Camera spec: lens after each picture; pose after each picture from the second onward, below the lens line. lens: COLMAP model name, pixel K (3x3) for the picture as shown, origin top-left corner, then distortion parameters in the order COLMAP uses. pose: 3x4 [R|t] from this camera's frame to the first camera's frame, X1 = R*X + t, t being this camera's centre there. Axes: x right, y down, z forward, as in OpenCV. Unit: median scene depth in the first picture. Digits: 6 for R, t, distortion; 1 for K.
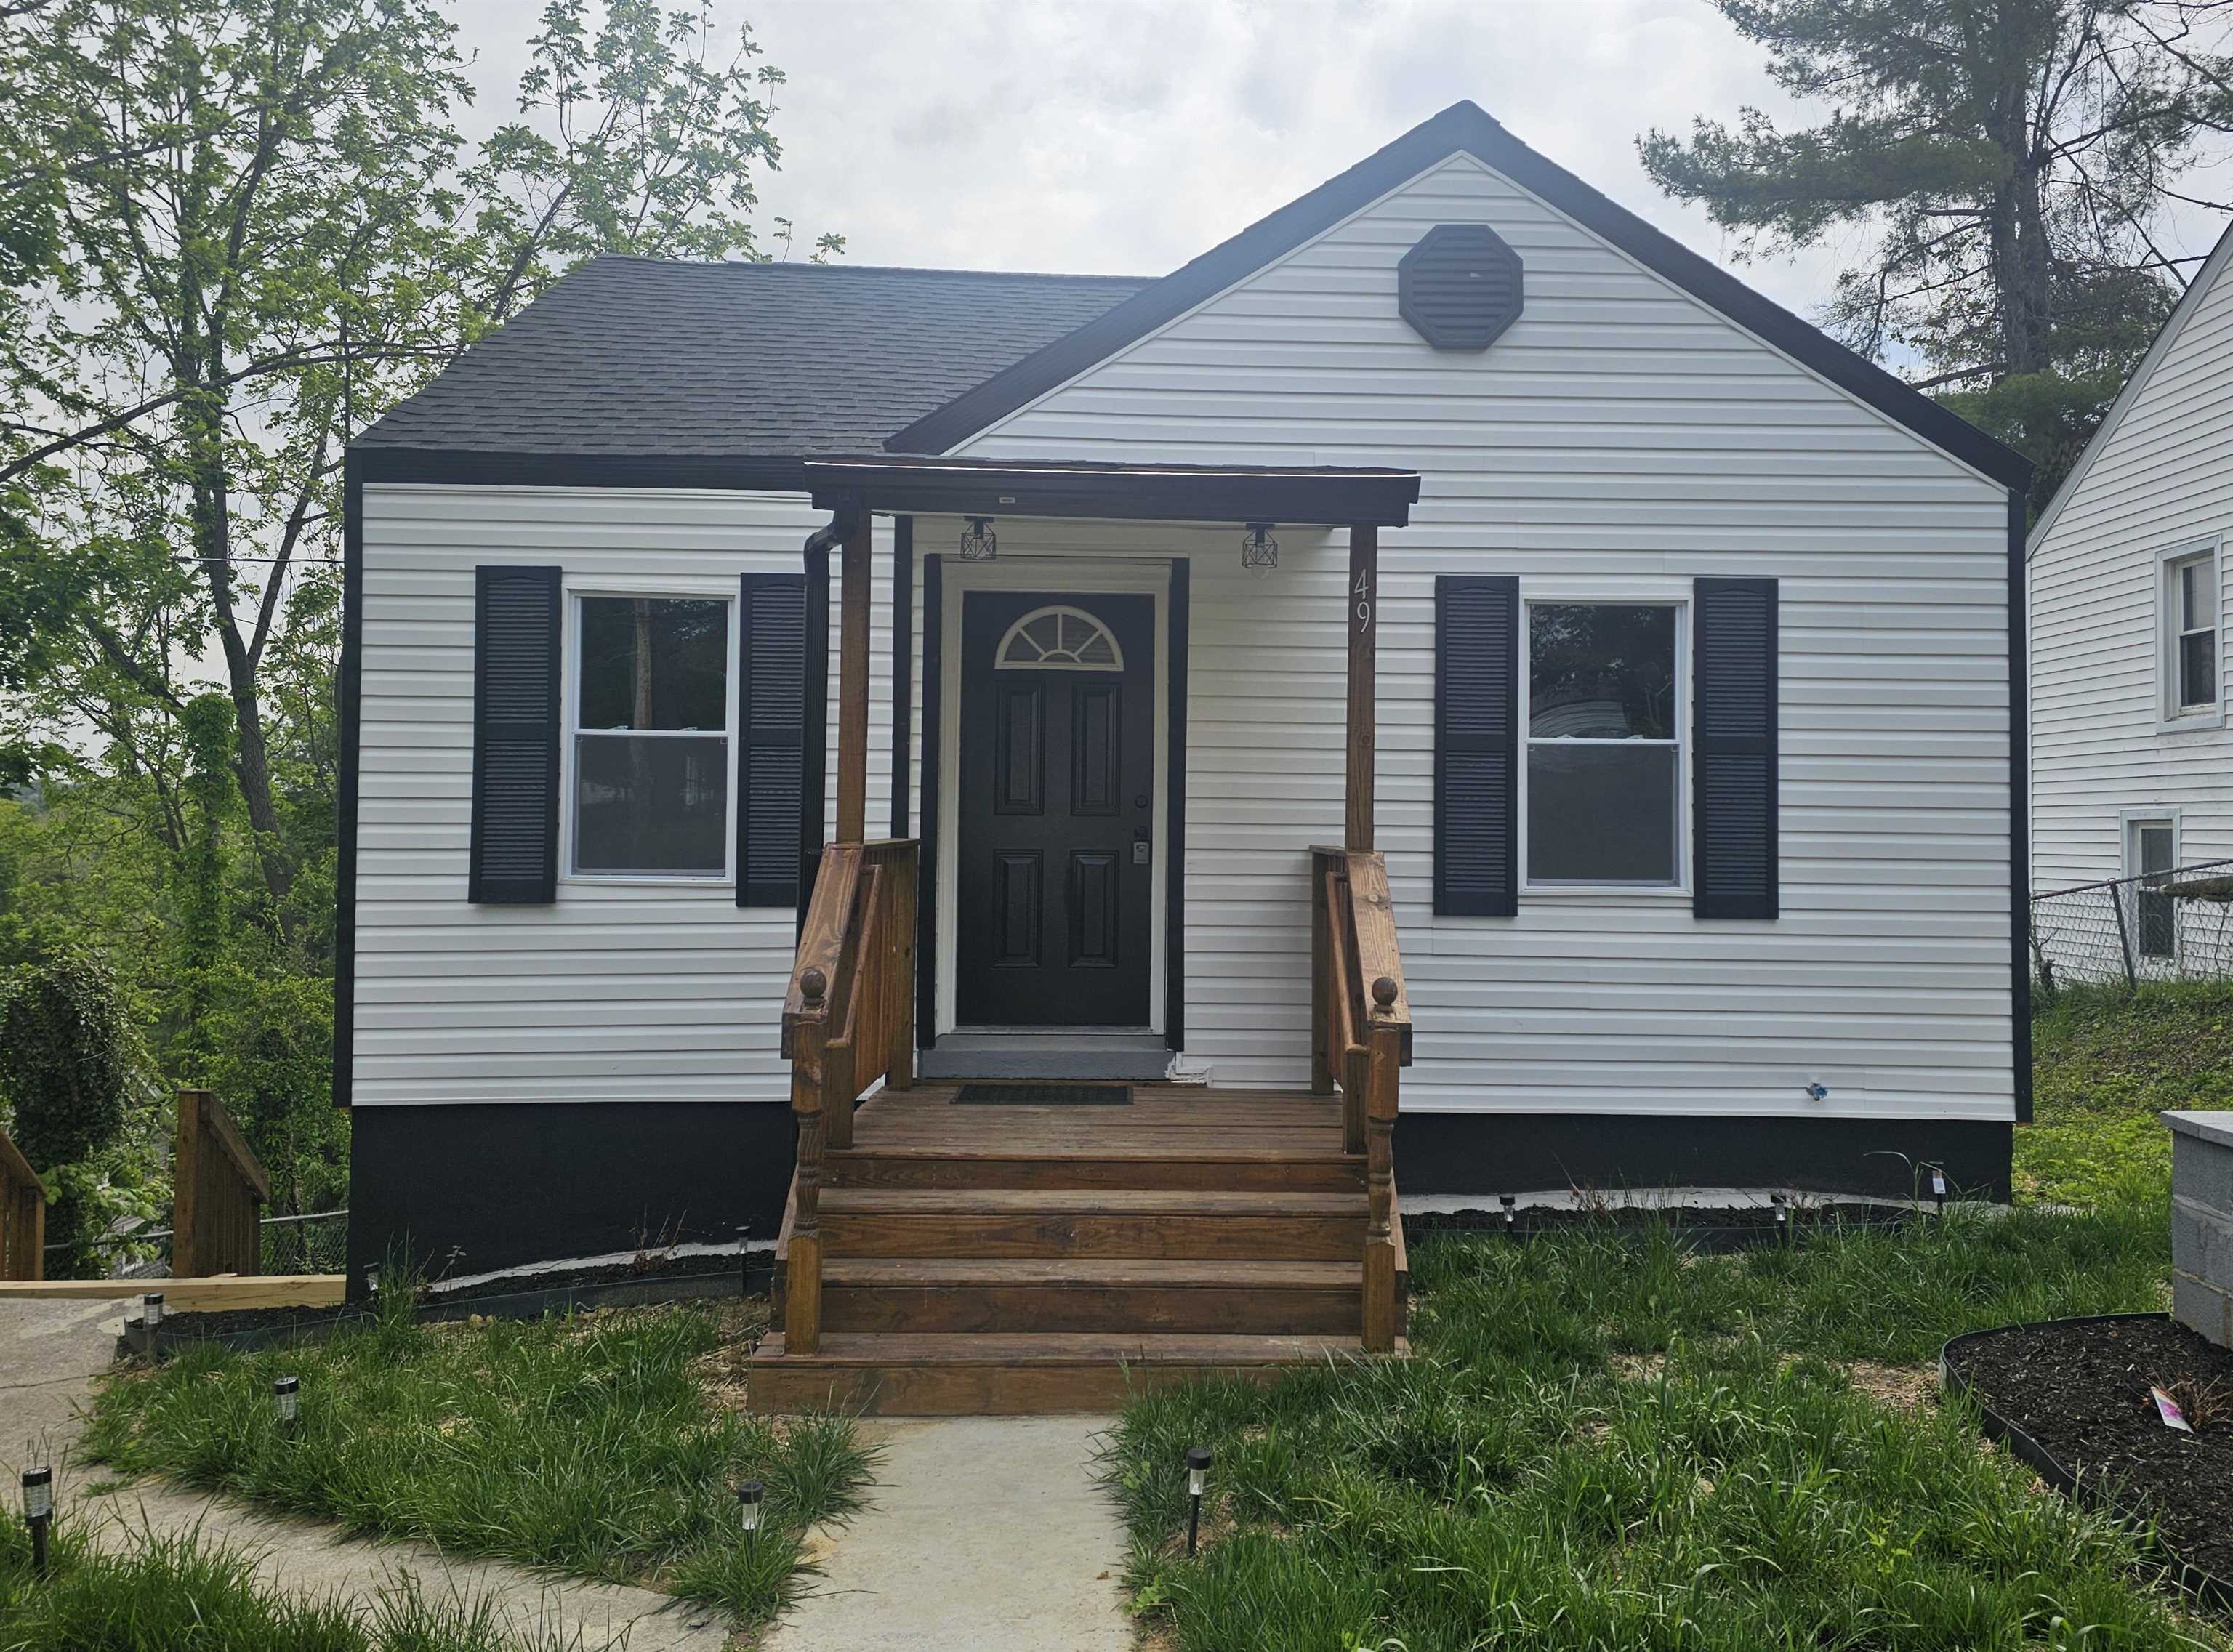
lens RADIAL K [[1683.8, 0, 1166.0], [0, 1683.8, 770.8], [0, 0, 1]] dist [0.048922, -0.025109]
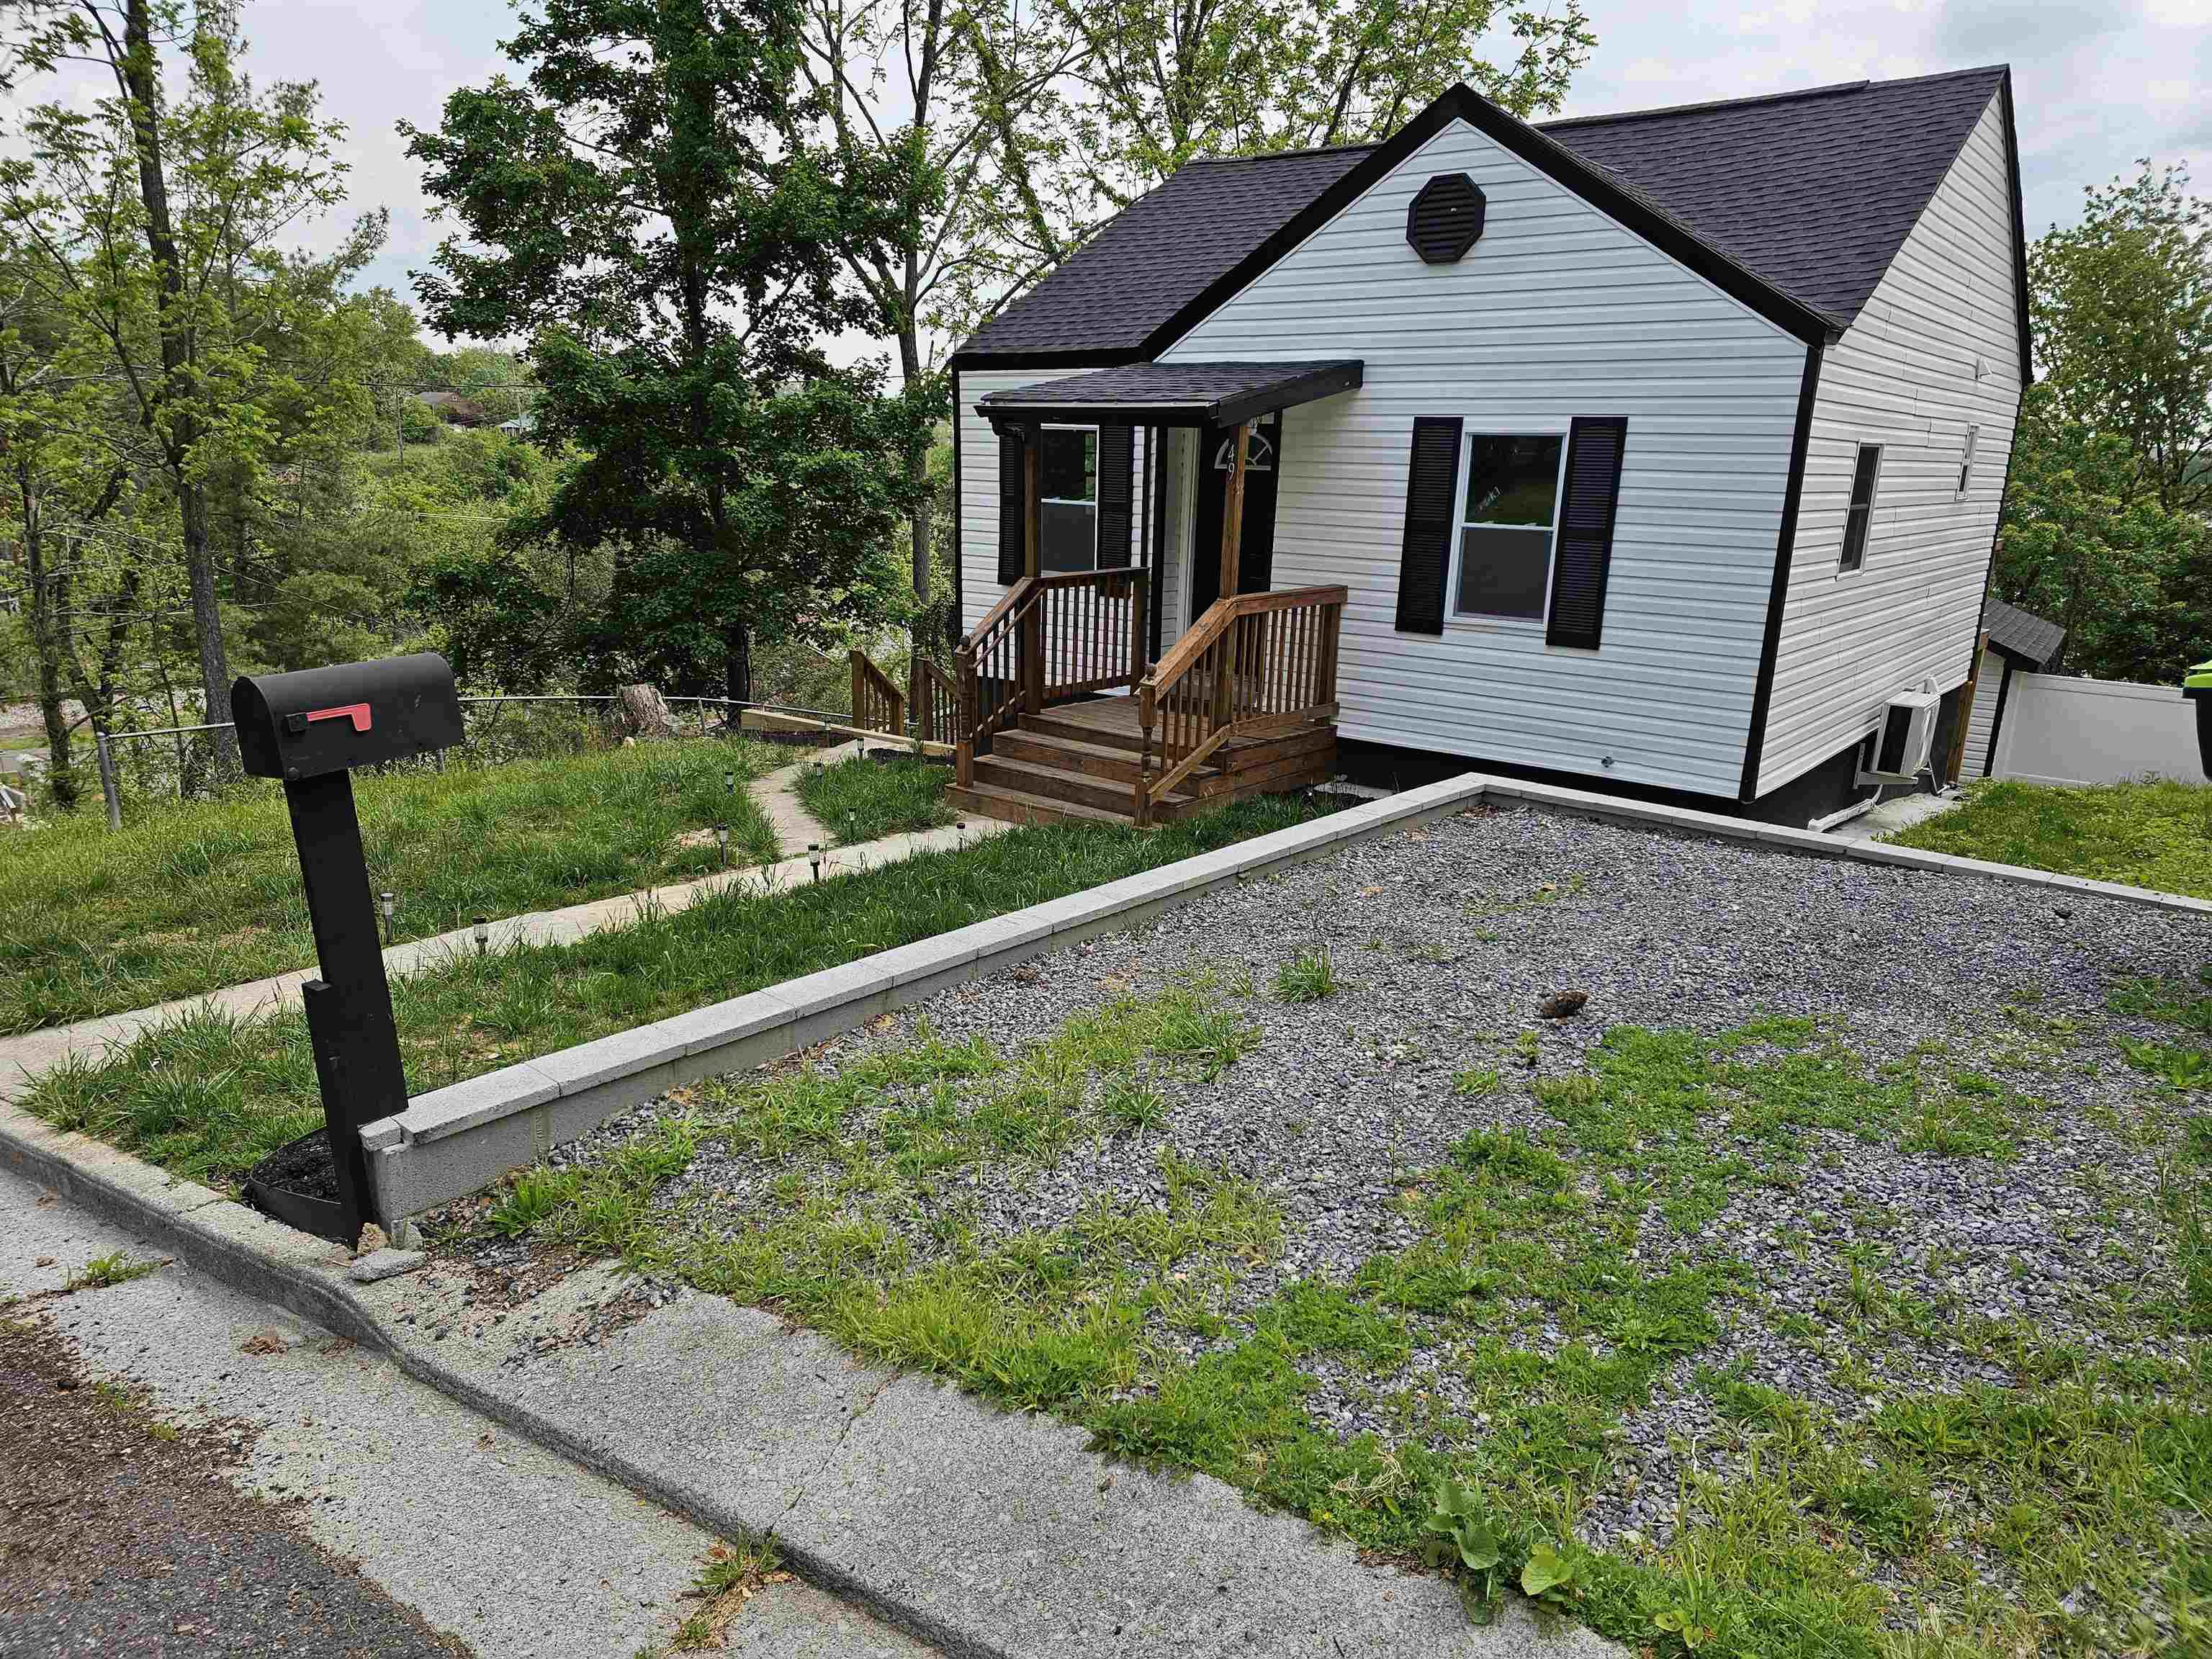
lens RADIAL K [[1478.0, 0, 1082.5], [0, 1478.0, 861.2], [0, 0, 1]] dist [0.058624, -0.050589]
pose [[0.760851, 0.183488, -0.622445, 0.878491], [0.011413, 0.955260, 0.295547, -0.134100], [0.648827, -0.231971, 0.724716, -0.331541]]
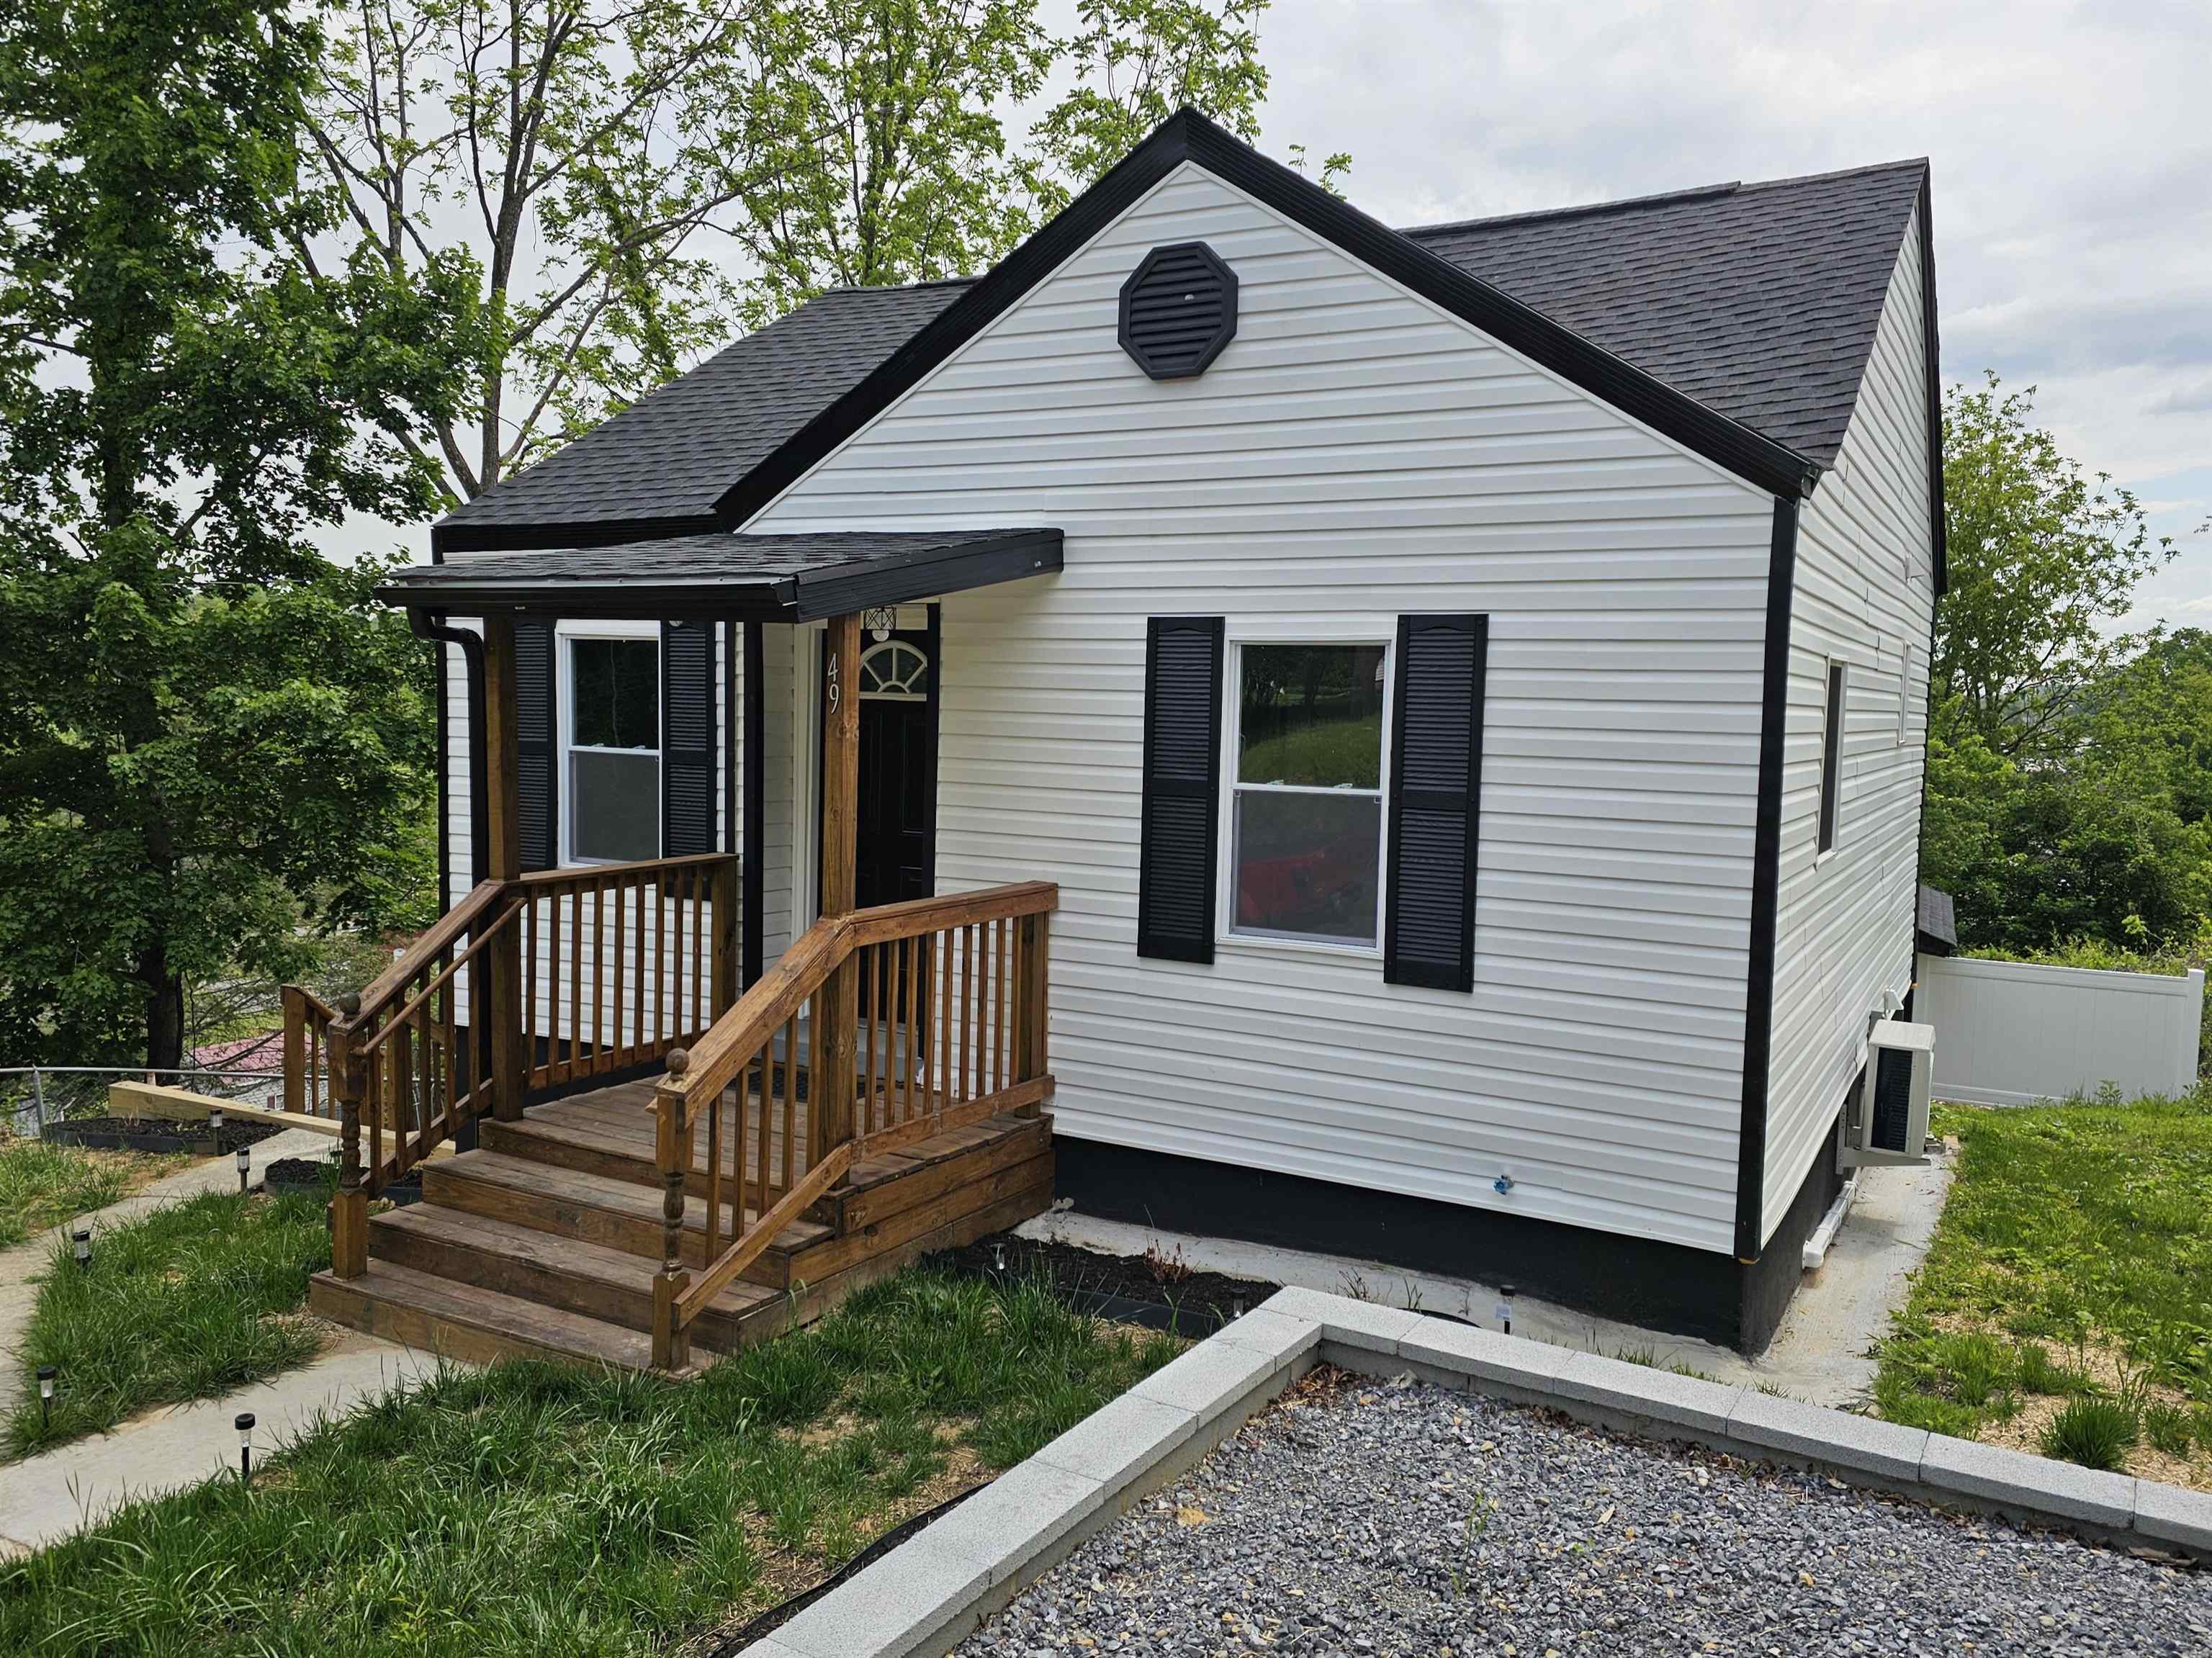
lens RADIAL K [[1668.0, 0, 1101.6], [0, 1668.0, 836.1], [0, 0, 1]] dist [0.048922, -0.025109]
pose [[0.859230, 0.053019, -0.508836, 0.640114], [0.007647, 0.993173, 0.116398, -0.101751], [0.511533, -0.103904, 0.852958, 0.137602]]
